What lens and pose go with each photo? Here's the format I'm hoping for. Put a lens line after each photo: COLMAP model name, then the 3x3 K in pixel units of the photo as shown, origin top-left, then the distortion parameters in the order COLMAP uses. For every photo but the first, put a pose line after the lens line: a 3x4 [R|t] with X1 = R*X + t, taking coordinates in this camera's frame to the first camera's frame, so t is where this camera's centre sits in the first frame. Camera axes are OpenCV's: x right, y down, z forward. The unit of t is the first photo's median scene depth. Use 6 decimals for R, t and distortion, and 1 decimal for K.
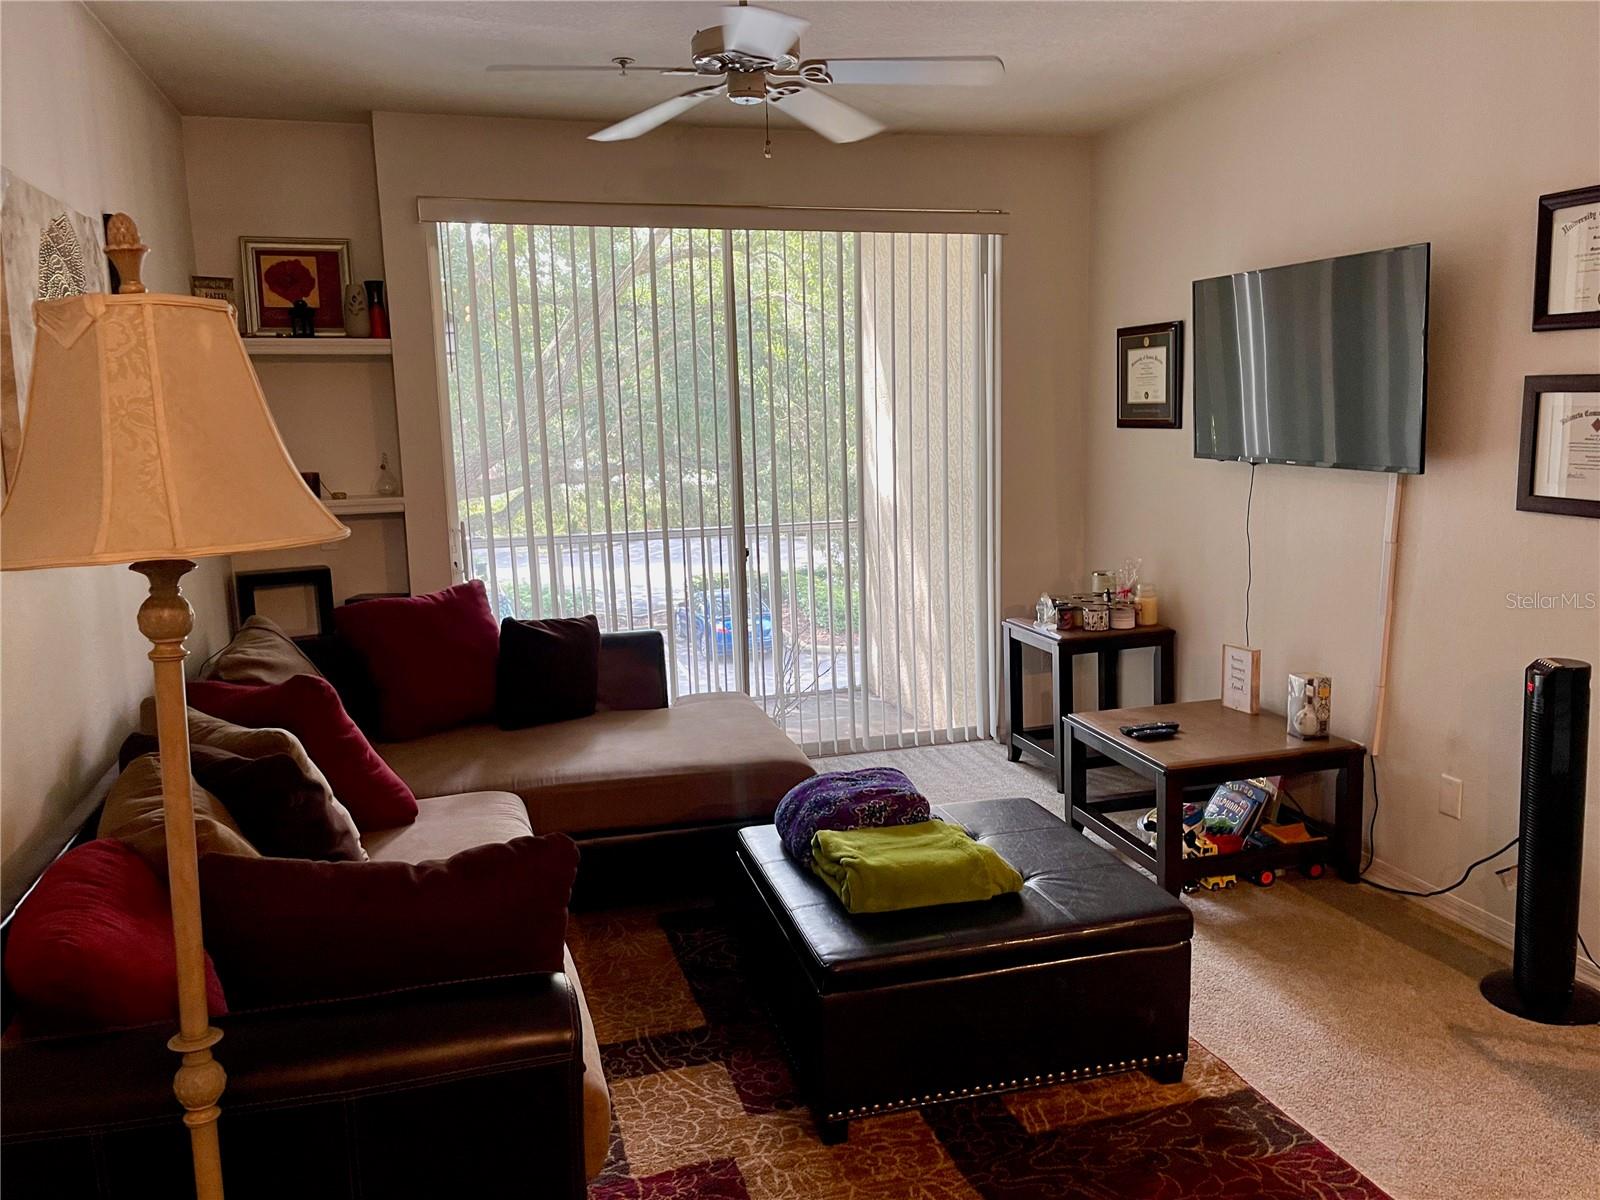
lens RADIAL K [[1207.2, 0, 813.0], [0, 1207.2, 607.3], [0, 0, 1]] dist [0.084819, -0.117019]
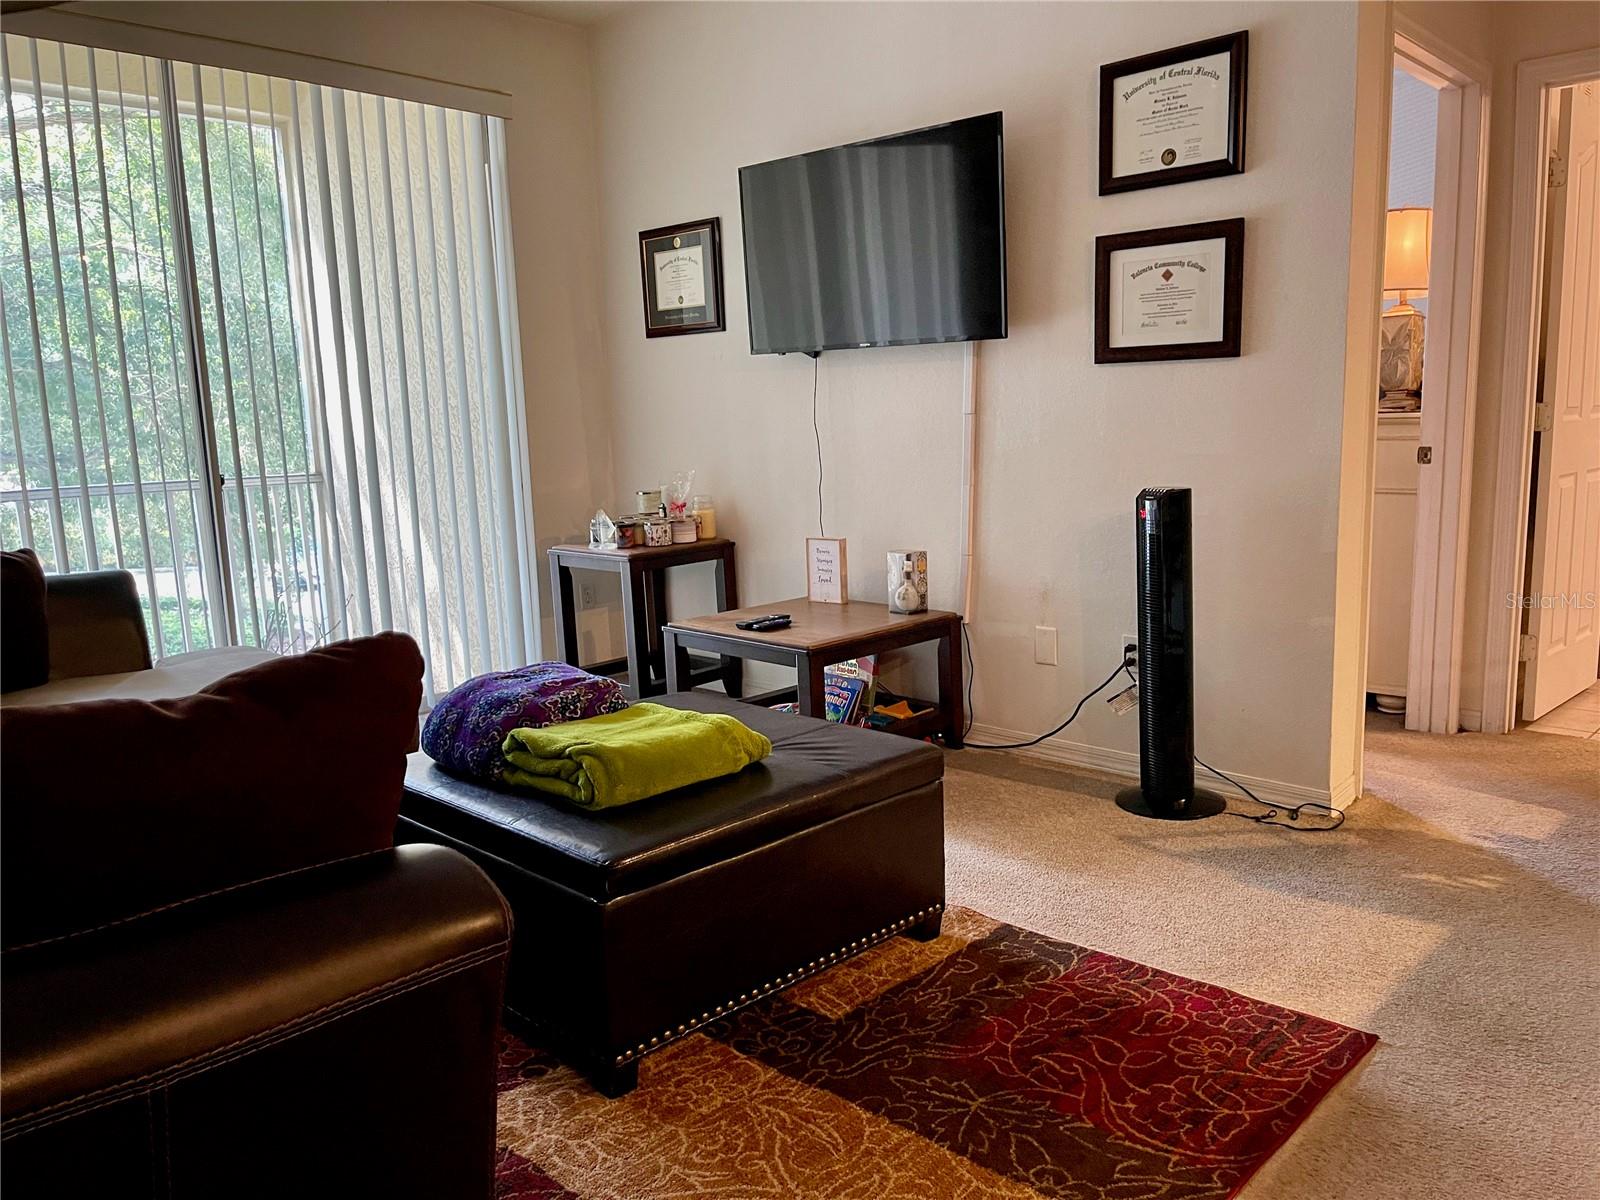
lens RADIAL K [[1216.5, 0, 825.5], [0, 1216.5, 602.6], [0, 0, 1]] dist [0.018495, 0.001041]
pose [[0.868049, -0.081303, 0.489776, -0.152680], [0.090278, 0.995902, 0.005317, 0.089913], [-0.488202, 0.039600, 0.871832, 0.164078]]
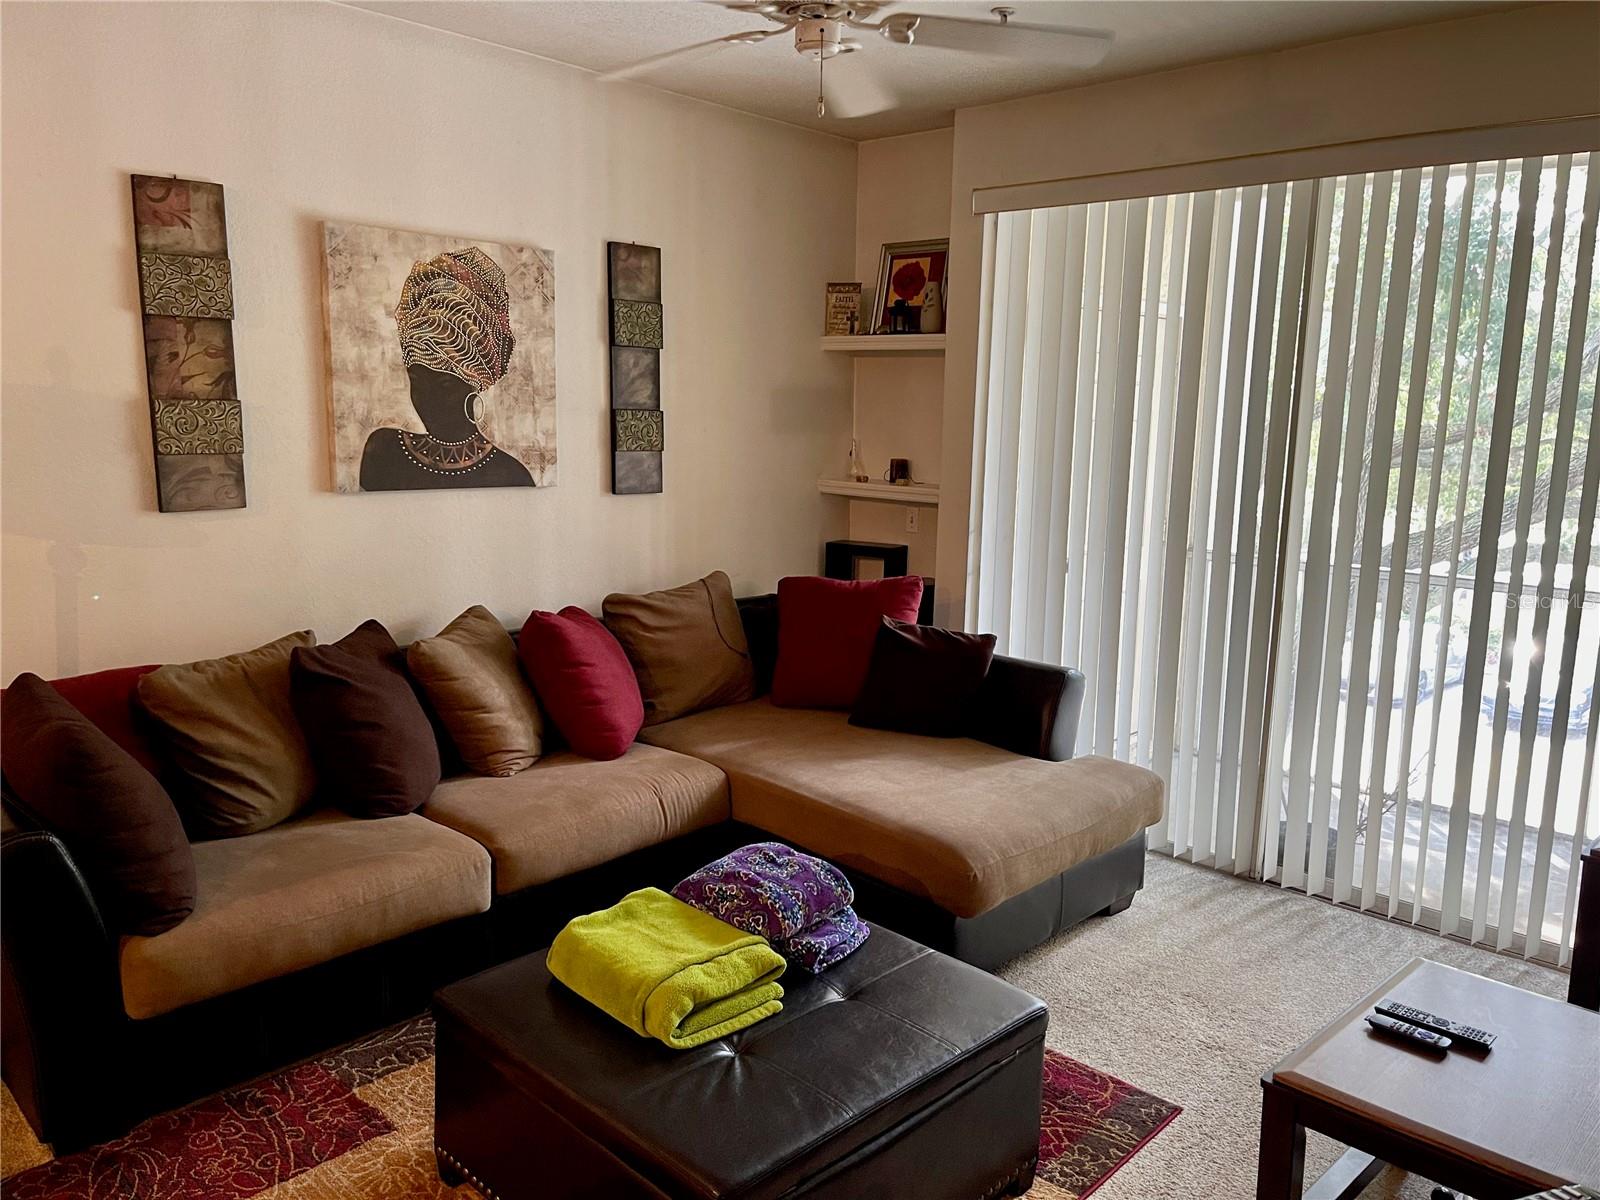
lens RADIAL K [[1207.2, 0, 813.0], [0, 1207.2, 607.3], [0, 0, 1]] dist [0.084819, -0.117019]
pose [[0.489869, 0.178132, -0.853403, 0.600282], [-0.171272, 0.979490, 0.106136, -0.099496], [0.854806, 0.094171, 0.510331, 0.483106]]
